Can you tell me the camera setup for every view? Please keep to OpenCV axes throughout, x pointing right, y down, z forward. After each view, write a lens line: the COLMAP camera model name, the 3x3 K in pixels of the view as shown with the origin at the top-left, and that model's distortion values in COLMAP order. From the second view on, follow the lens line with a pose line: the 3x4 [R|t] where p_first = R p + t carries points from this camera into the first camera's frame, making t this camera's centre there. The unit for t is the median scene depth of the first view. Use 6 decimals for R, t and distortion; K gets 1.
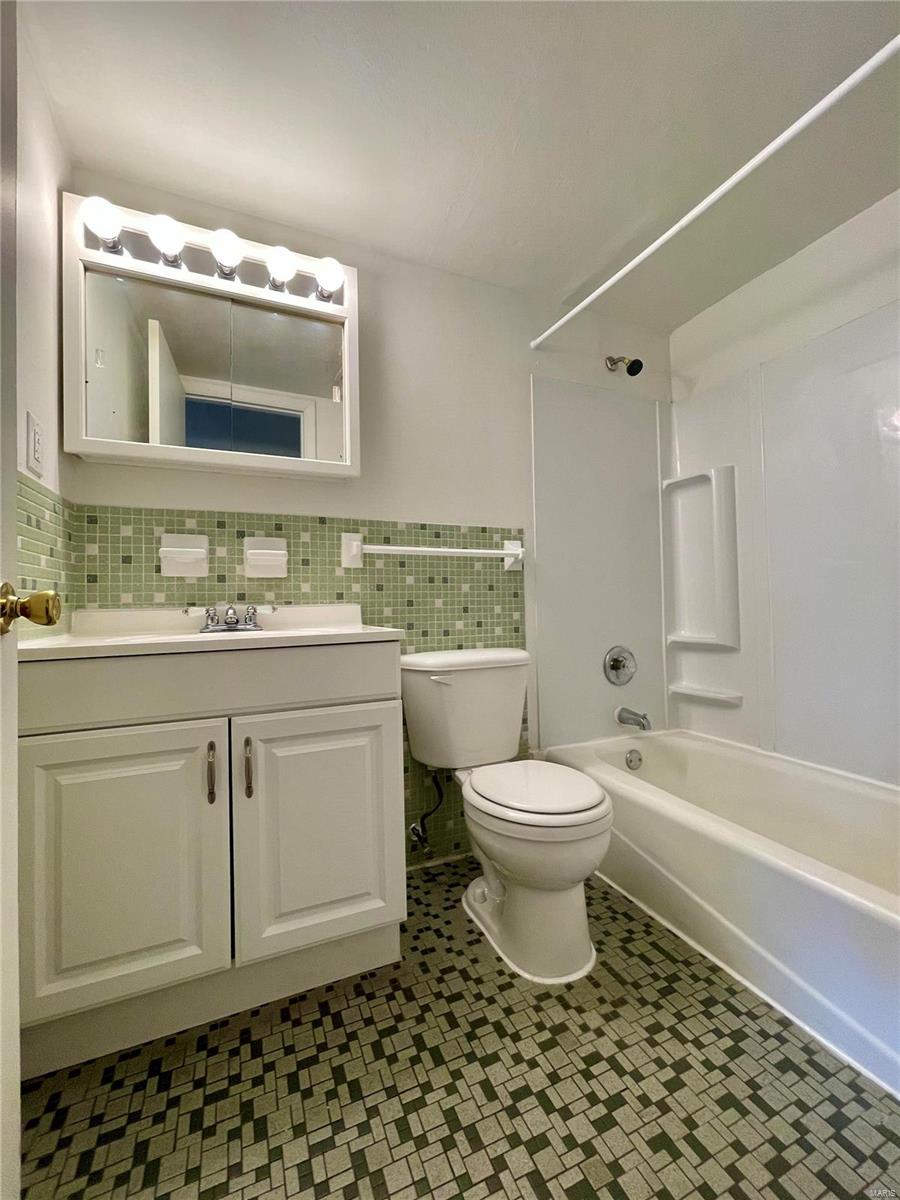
lens RADIAL K [[484.7, 0, 446.6], [0, 484.7, 592.8], [0, 0, 1]] dist [-0.003228, 0.000871]
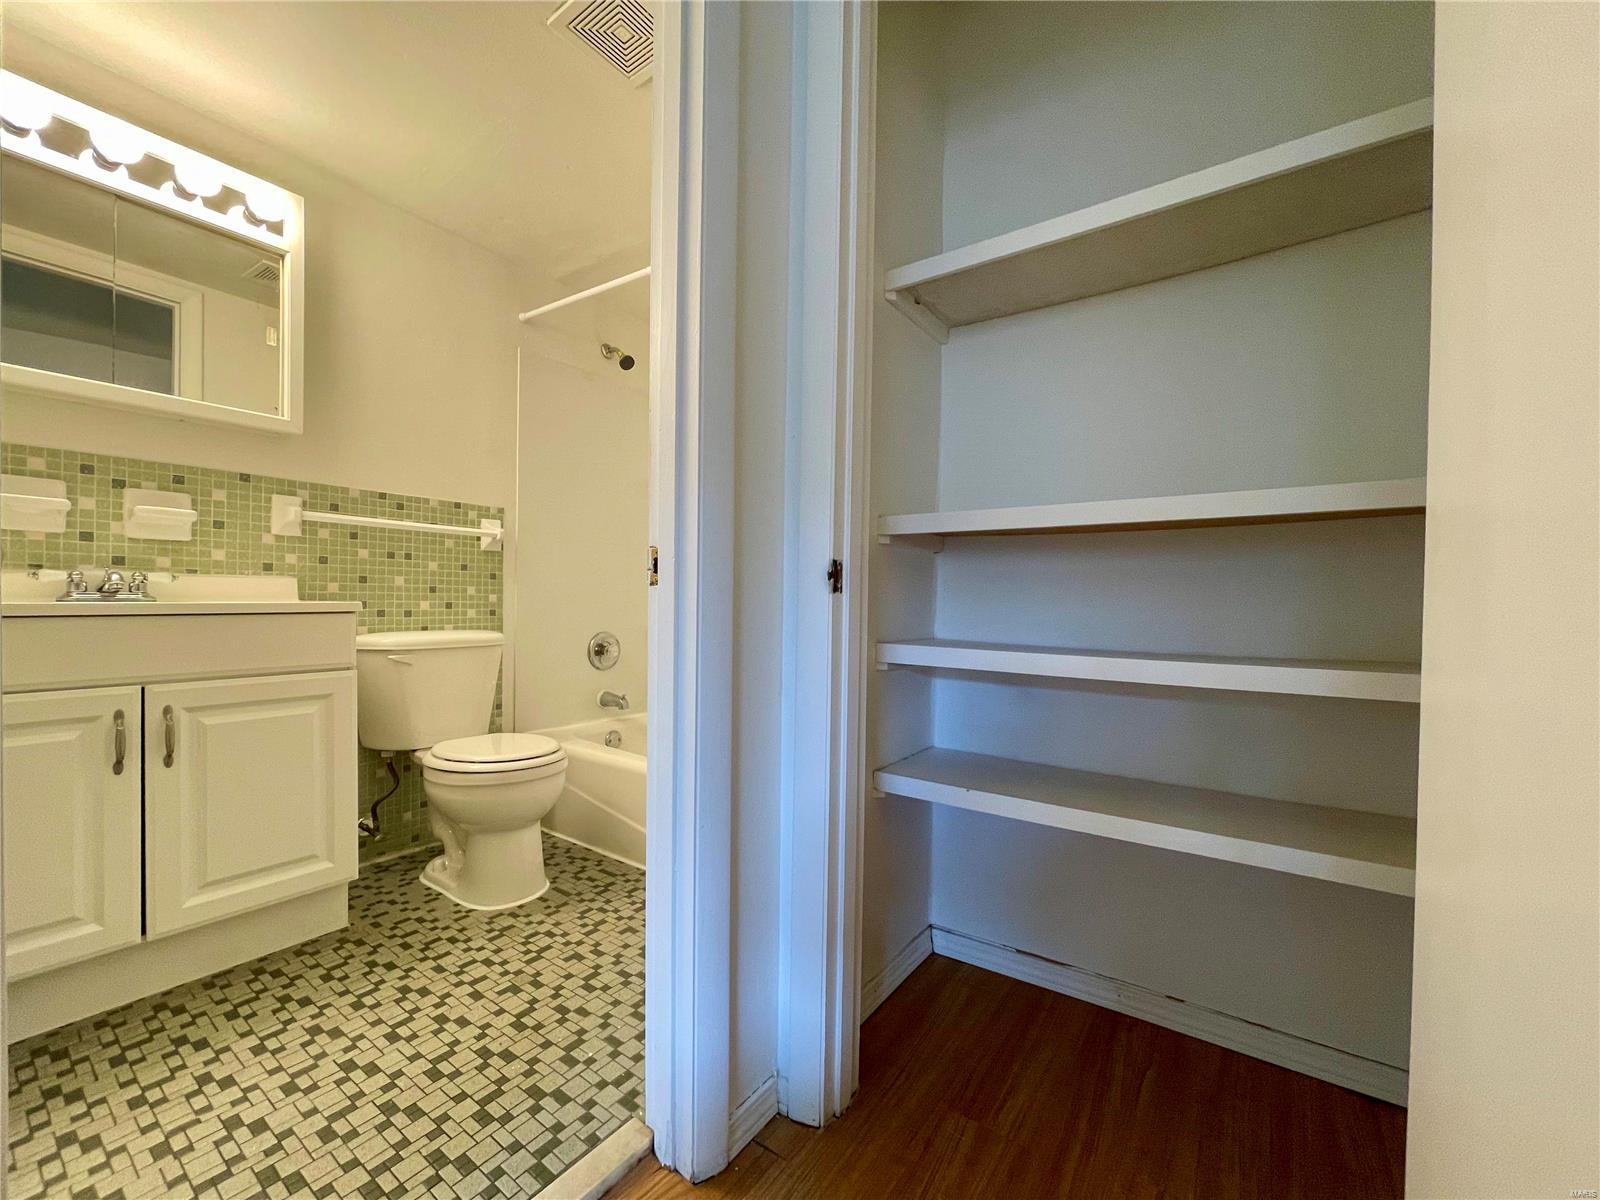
lens RADIAL K [[646.3, 0, 790.2], [0, 646.3, 606.5], [0, 0, 1]] dist [-0.003228, 0.000871]
pose [[0.860045, 0.024256, 0.509642, -0.002312], [-0.040731, 0.998945, 0.021191, 0.015807], [-0.508591, -0.038983, 0.860126, -0.498456]]
